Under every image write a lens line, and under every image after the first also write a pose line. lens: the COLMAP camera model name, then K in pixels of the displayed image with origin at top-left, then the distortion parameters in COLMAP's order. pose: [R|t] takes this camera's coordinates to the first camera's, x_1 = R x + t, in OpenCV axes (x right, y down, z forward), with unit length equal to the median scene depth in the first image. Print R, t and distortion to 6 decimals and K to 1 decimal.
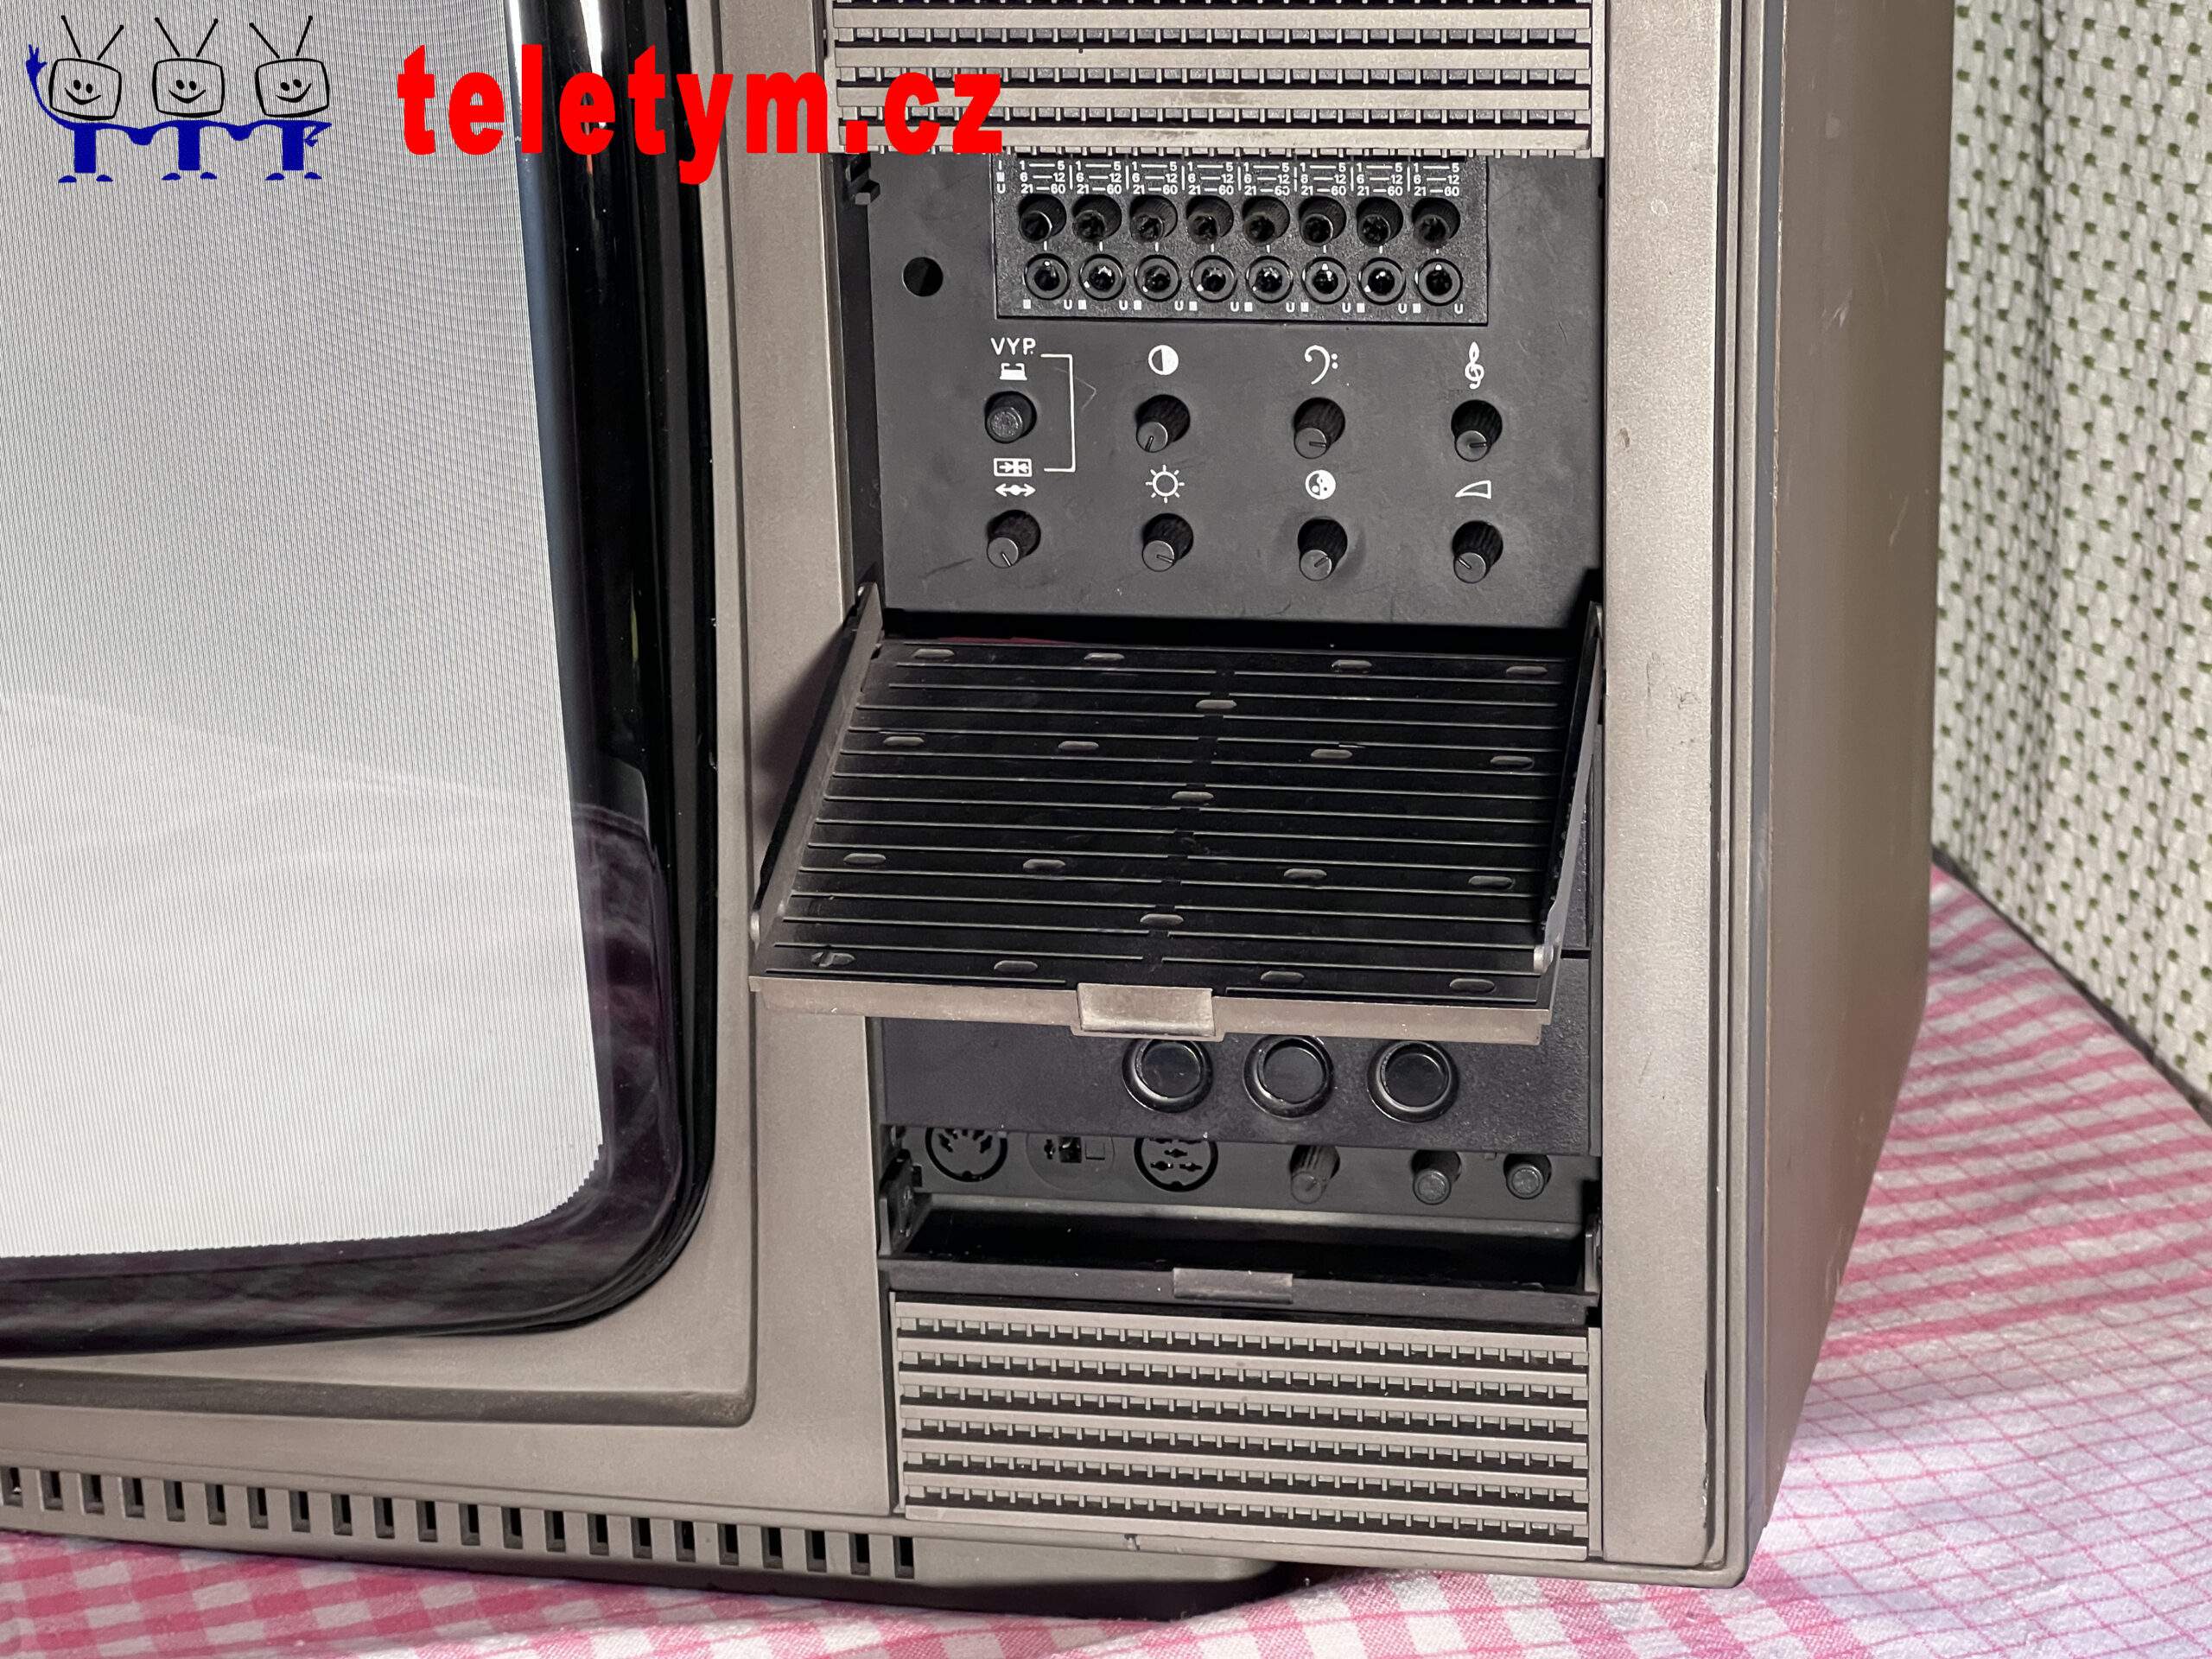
lens RADIAL K [[5017.0, 0, 1106.0], [0, 5017.0, 829.5], [0, 0, 1]] dist [0.194385, 0.042926]
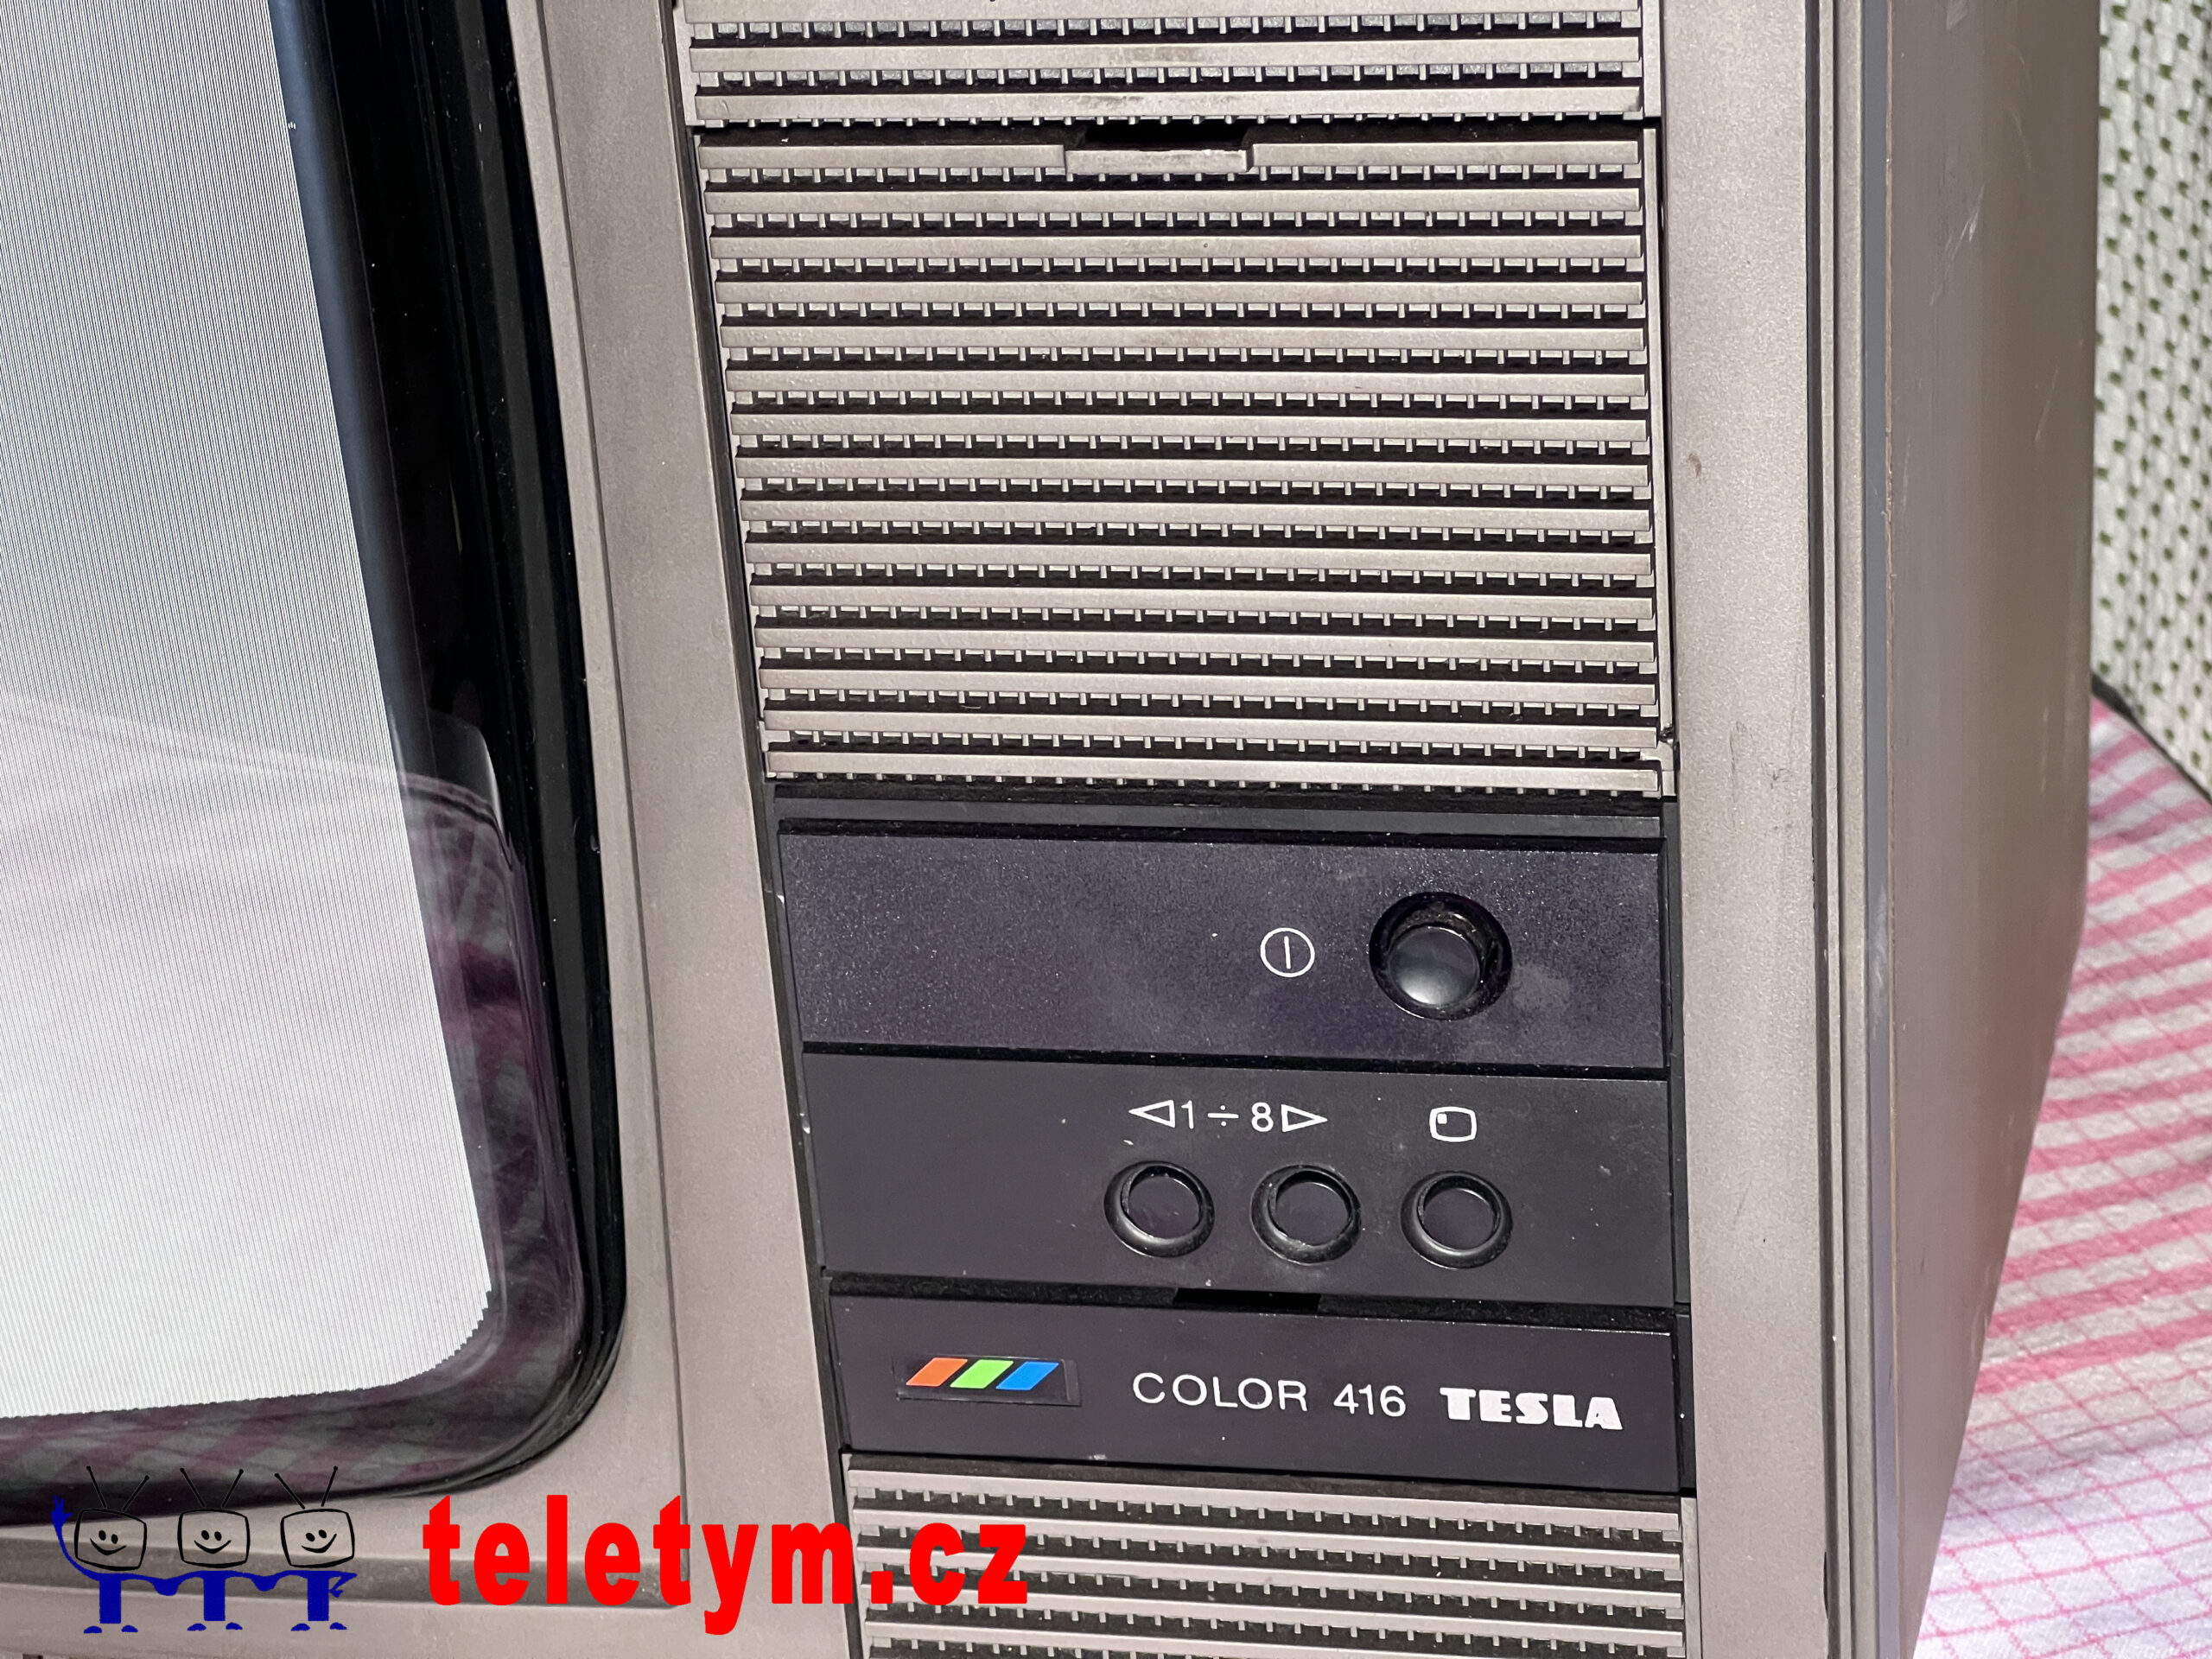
lens RADIAL K [[4995.8, 0, 1114.8], [0, 4995.8, 869.5], [0, 0, 1]] dist [0.560795, -4.729931]
pose [[0.999060, -0.031347, -0.029929, 0.024370], [0.034585, 0.992804, 0.114646, -0.079551], [0.026119, -0.115574, 0.992955, 0.145872]]
